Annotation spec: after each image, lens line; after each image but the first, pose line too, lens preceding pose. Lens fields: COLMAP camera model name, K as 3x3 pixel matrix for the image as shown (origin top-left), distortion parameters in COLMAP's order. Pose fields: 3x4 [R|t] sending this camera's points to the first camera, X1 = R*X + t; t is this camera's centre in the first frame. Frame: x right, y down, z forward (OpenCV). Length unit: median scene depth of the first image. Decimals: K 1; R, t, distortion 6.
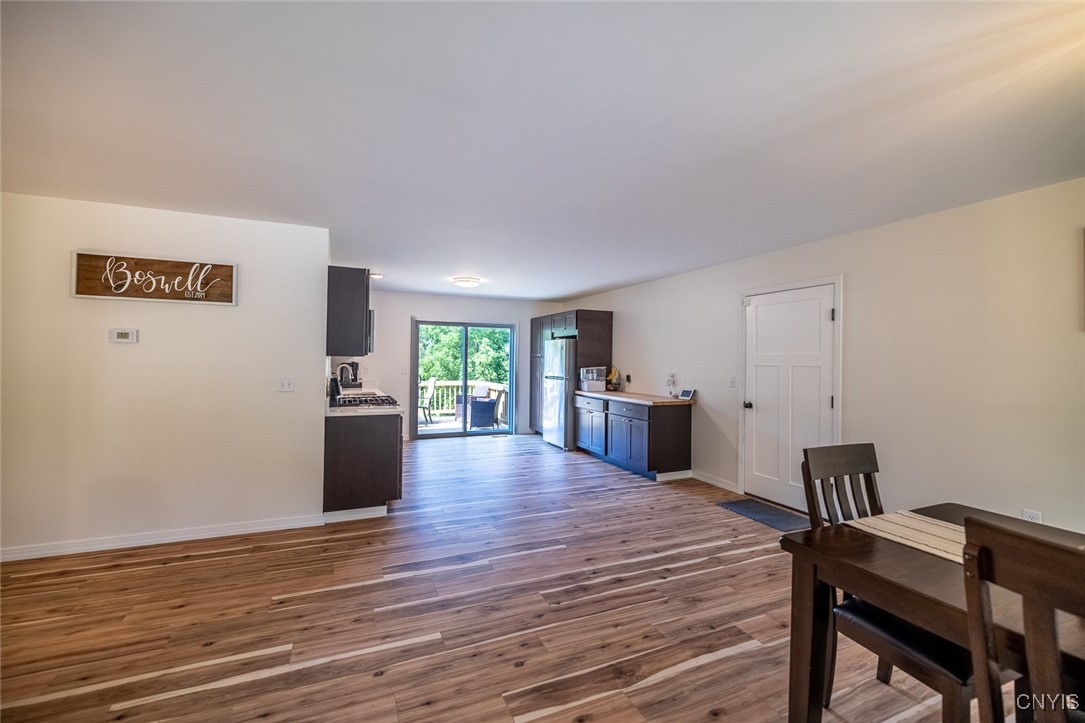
lens RADIAL K [[454.7, 0, 536.7], [0, 454.7, 356.6], [0, 0, 1]] dist [0.000875, -0.000607]
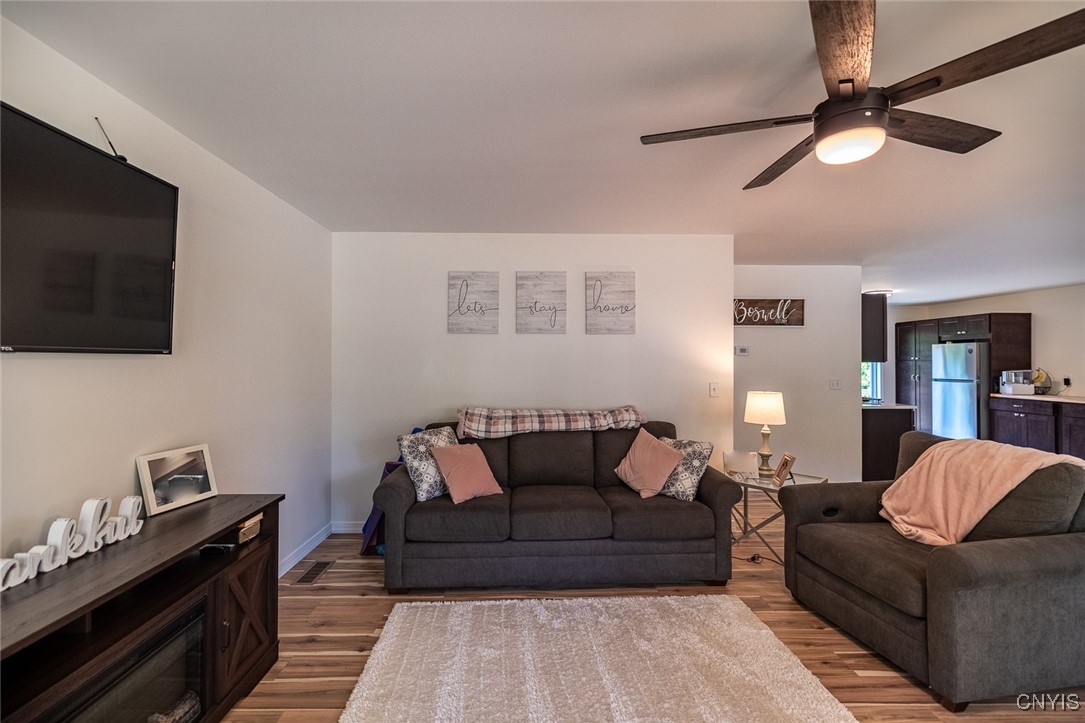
lens RADIAL K [[454.7, 0, 534.5], [0, 454.7, 355.8], [0, 0, 1]] dist [0.000875, -0.000607]
pose [[0.923506, -0.015691, -0.383263, -0.932750], [0.011846, 0.999853, -0.012390, -0.017294], [0.383402, 0.006902, 0.923556, -0.650424]]
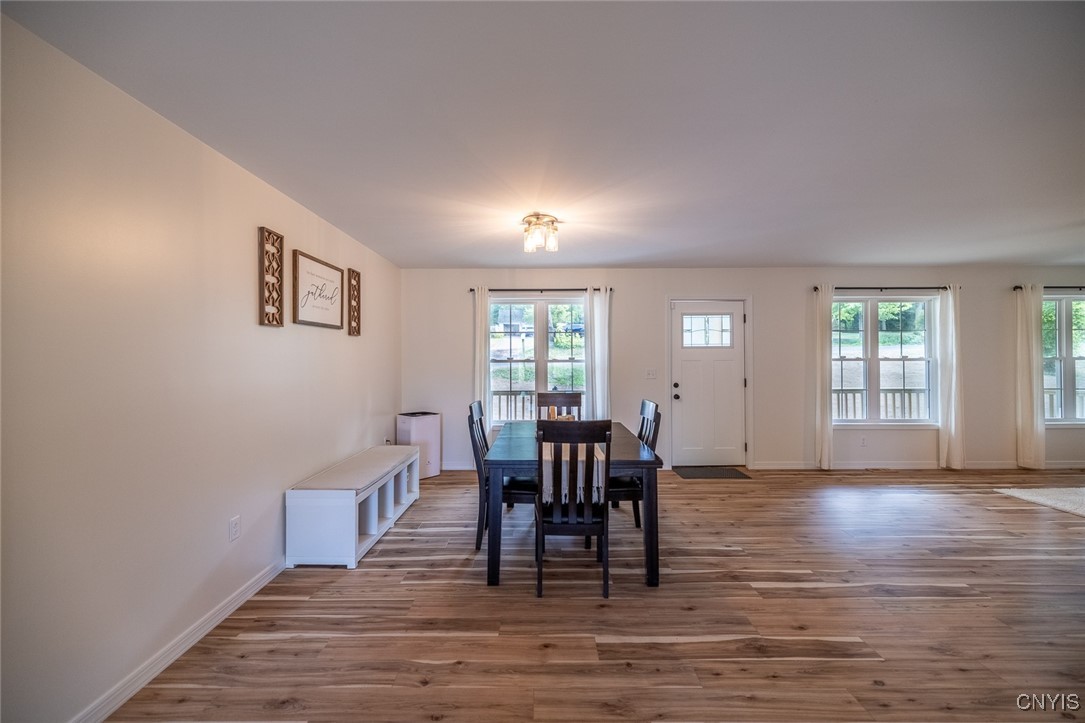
lens RADIAL K [[454.7, 0, 538.5], [0, 454.7, 356.2], [0, 0, 1]] dist [0.000875, -0.000607]
pose [[-0.917557, -0.008023, 0.397523, 0.144054], [-0.009964, 0.999946, -0.002816, 0.013099], [-0.397479, -0.006545, -0.917588, 1.303466]]
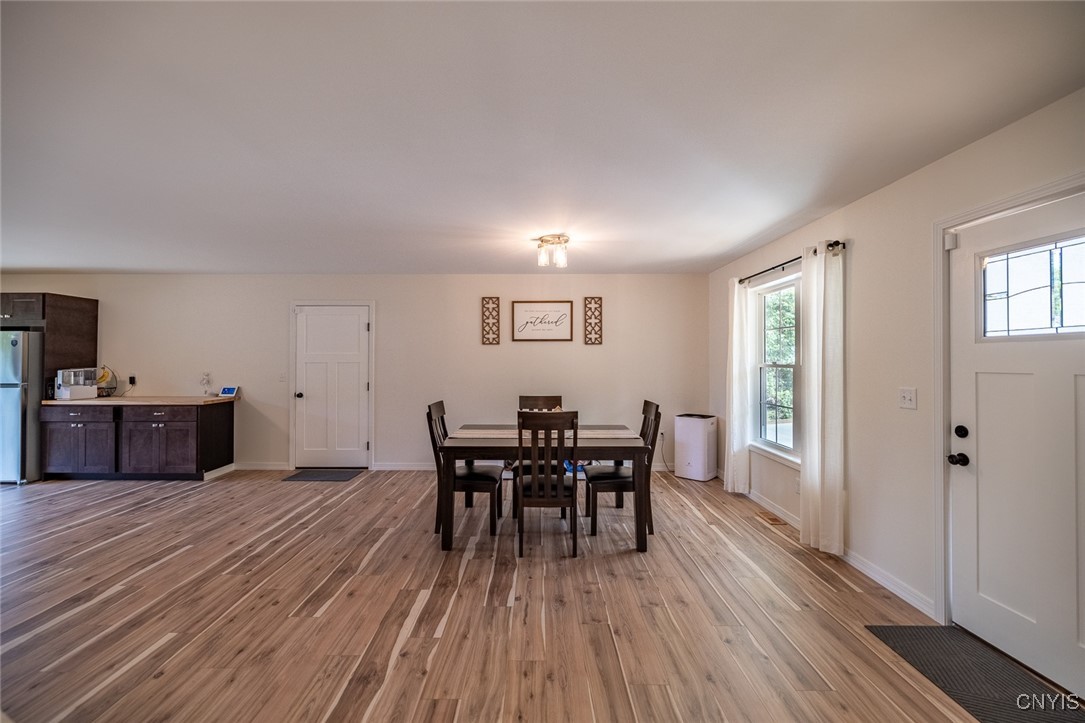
lens RADIAL K [[454.7, 0, 531.7], [0, 454.7, 353.5], [0, 0, 1]] dist [0.000875, -0.000607]
pose [[0.408454, -0.000764, 0.912779, -0.547720], [-0.000098, 1.000000, 0.000881, -0.008239], [-0.912779, -0.000450, 0.408454, -0.096052]]
